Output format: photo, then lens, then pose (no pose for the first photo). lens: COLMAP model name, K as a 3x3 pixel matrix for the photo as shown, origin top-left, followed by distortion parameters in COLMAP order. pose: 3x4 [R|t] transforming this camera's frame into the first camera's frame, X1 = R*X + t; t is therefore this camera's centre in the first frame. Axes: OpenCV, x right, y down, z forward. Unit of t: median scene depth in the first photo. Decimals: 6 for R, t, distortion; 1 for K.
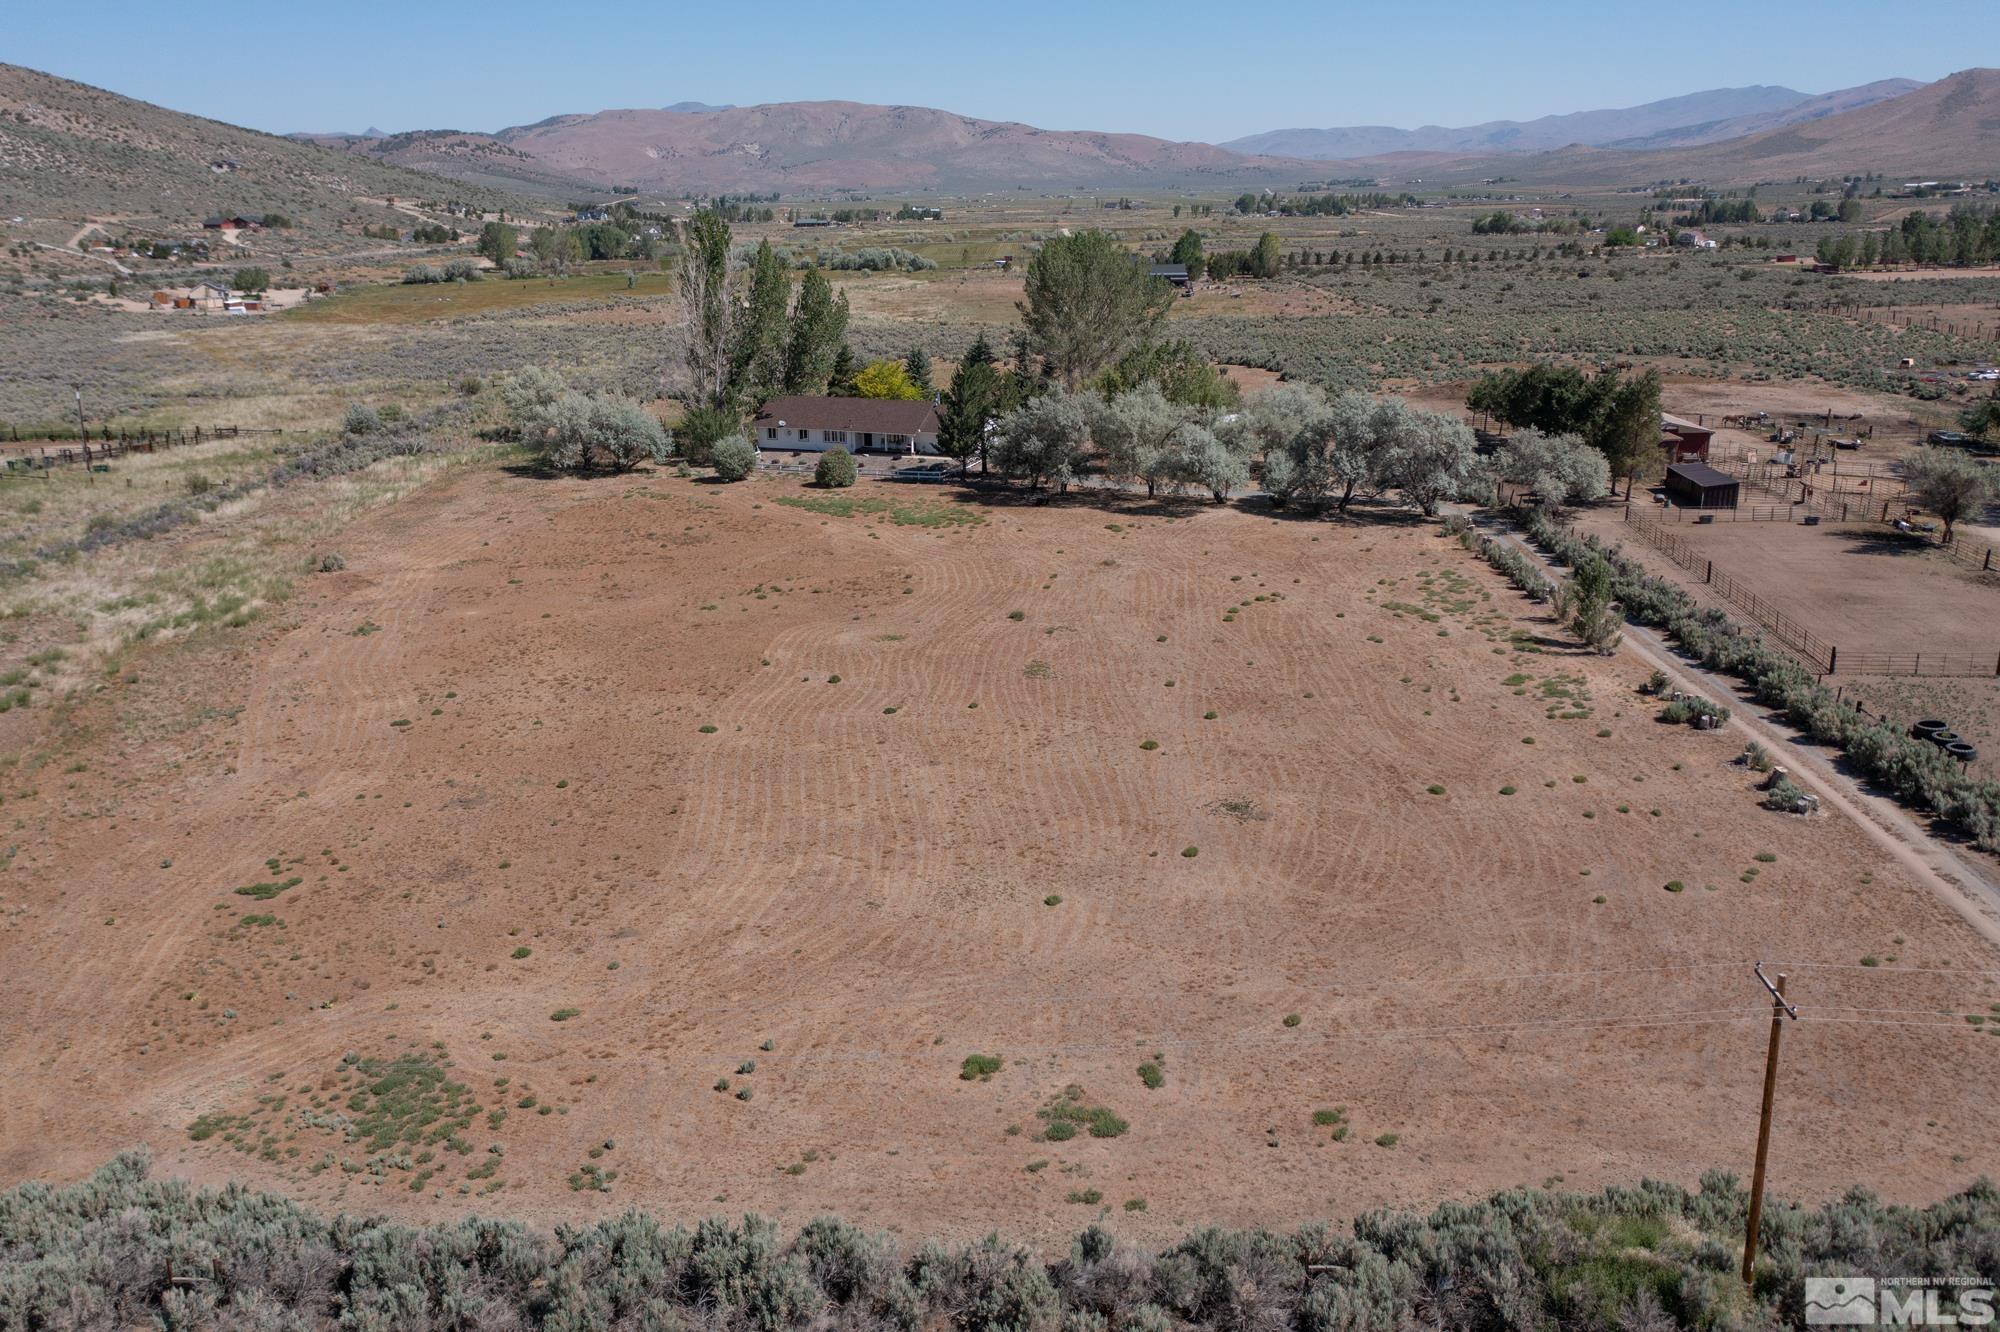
lens RADIAL K [[1577.7, 0, 1000.0], [0, 1577.7, 666.0], [0, 0, 1]] dist [-0.006690, 0.002091]
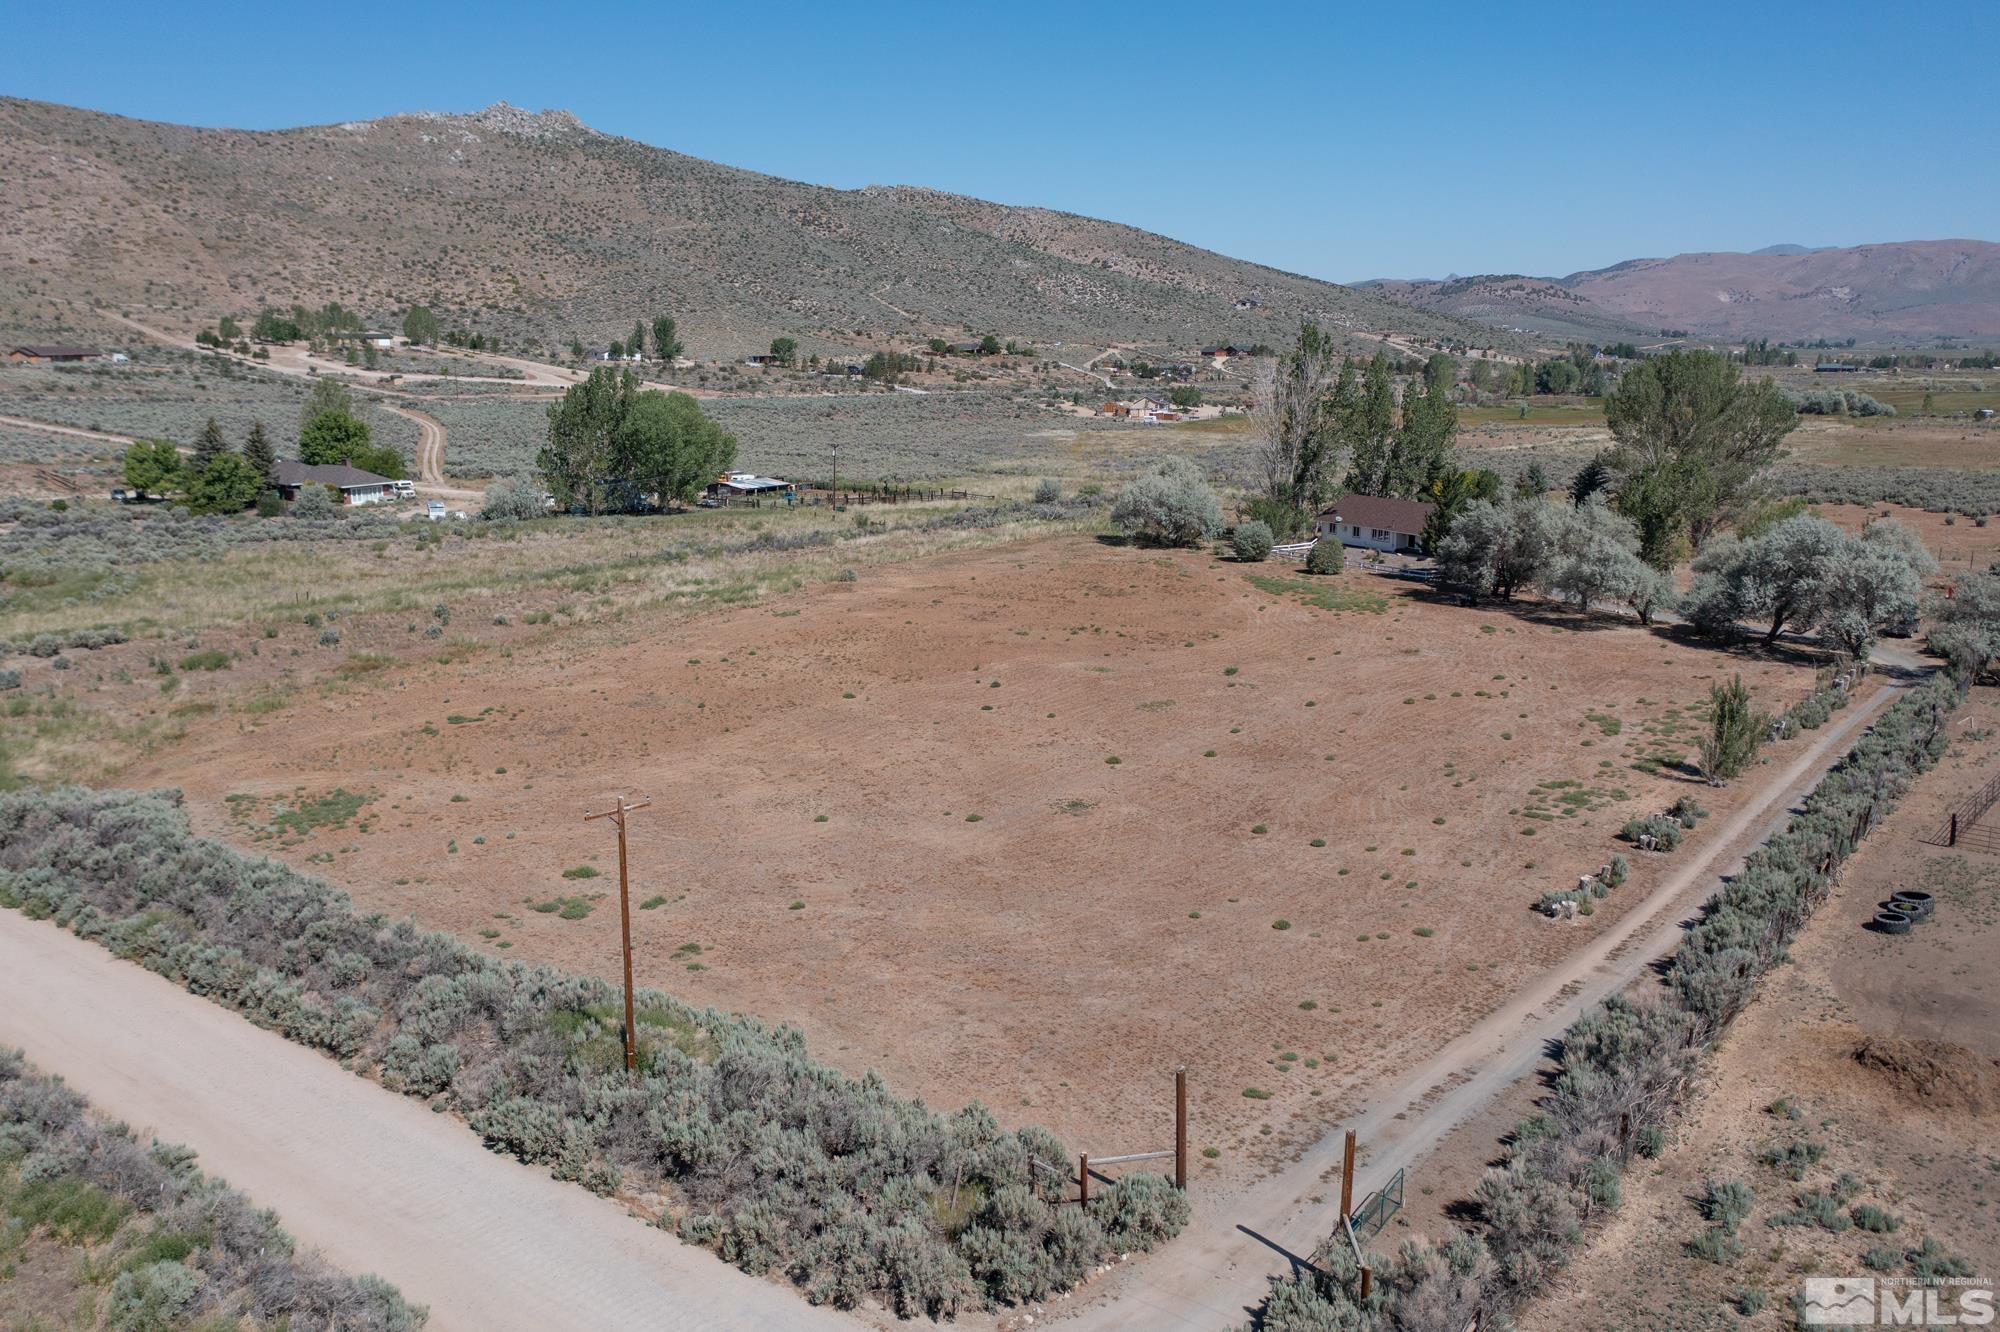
lens RADIAL K [[1577.7, 0, 1000.0], [0, 1577.7, 666.0], [0, 0, 1]] dist [-0.006690, 0.002091]
pose [[0.804888, 0.133718, -0.578164, 0.035285], [-0.182375, 0.982870, -0.026573, 0.001548], [0.564707, 0.126832, 0.815487, 0.001826]]
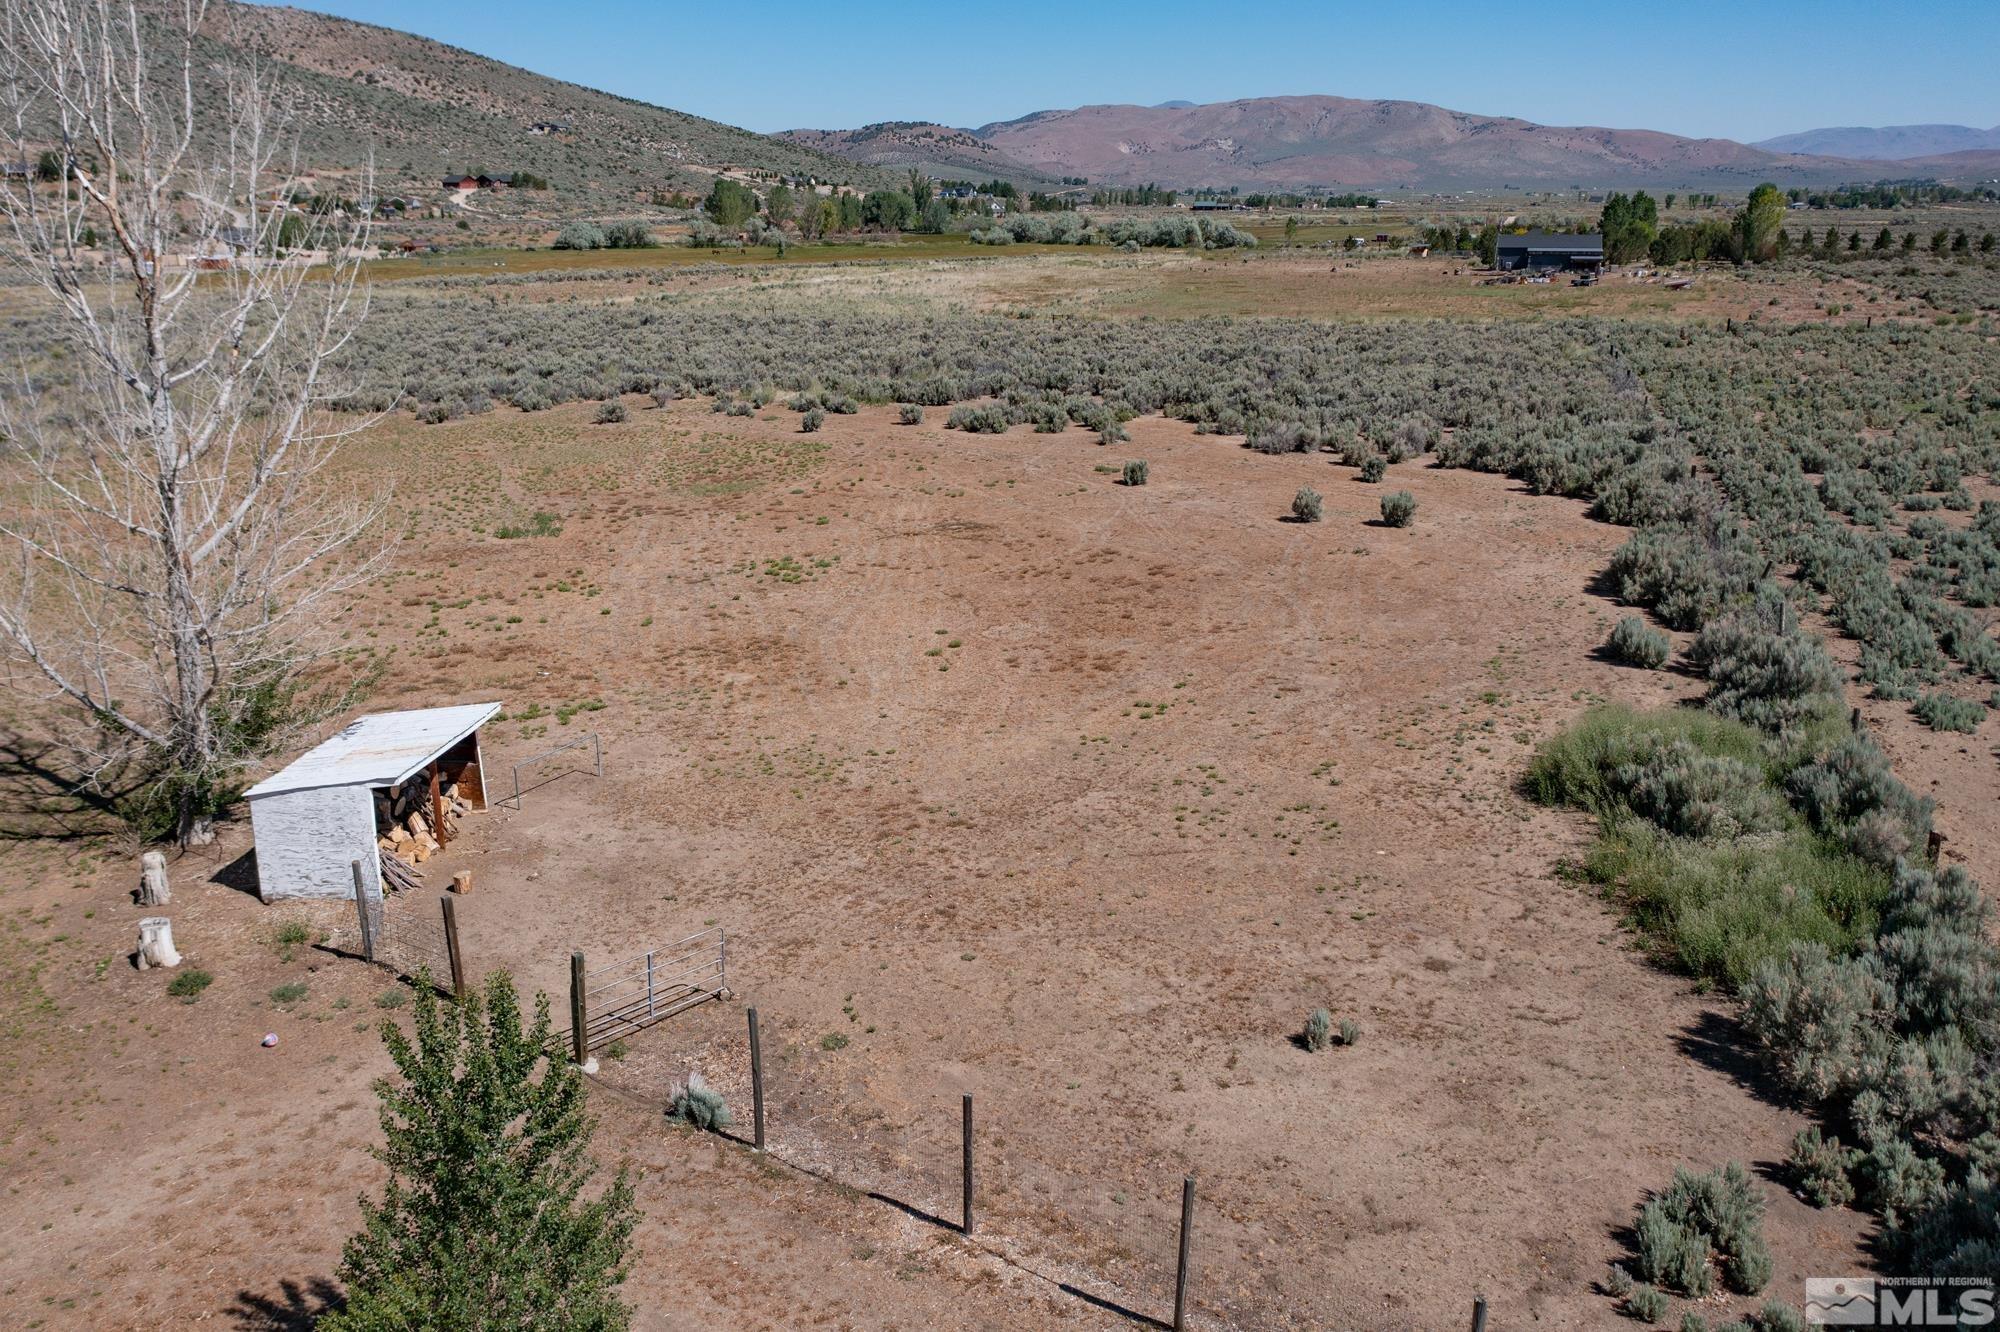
lens RADIAL K [[1577.7, 0, 1000.0], [0, 1577.7, 666.0], [0, 0, 1]] dist [-0.006690, 0.002091]
pose [[0.957464, 0.092720, -0.273251, 0.024694], [-0.092812, 0.995604, 0.012619, -0.025814], [0.273220, 0.013279, 0.961860, 0.119394]]
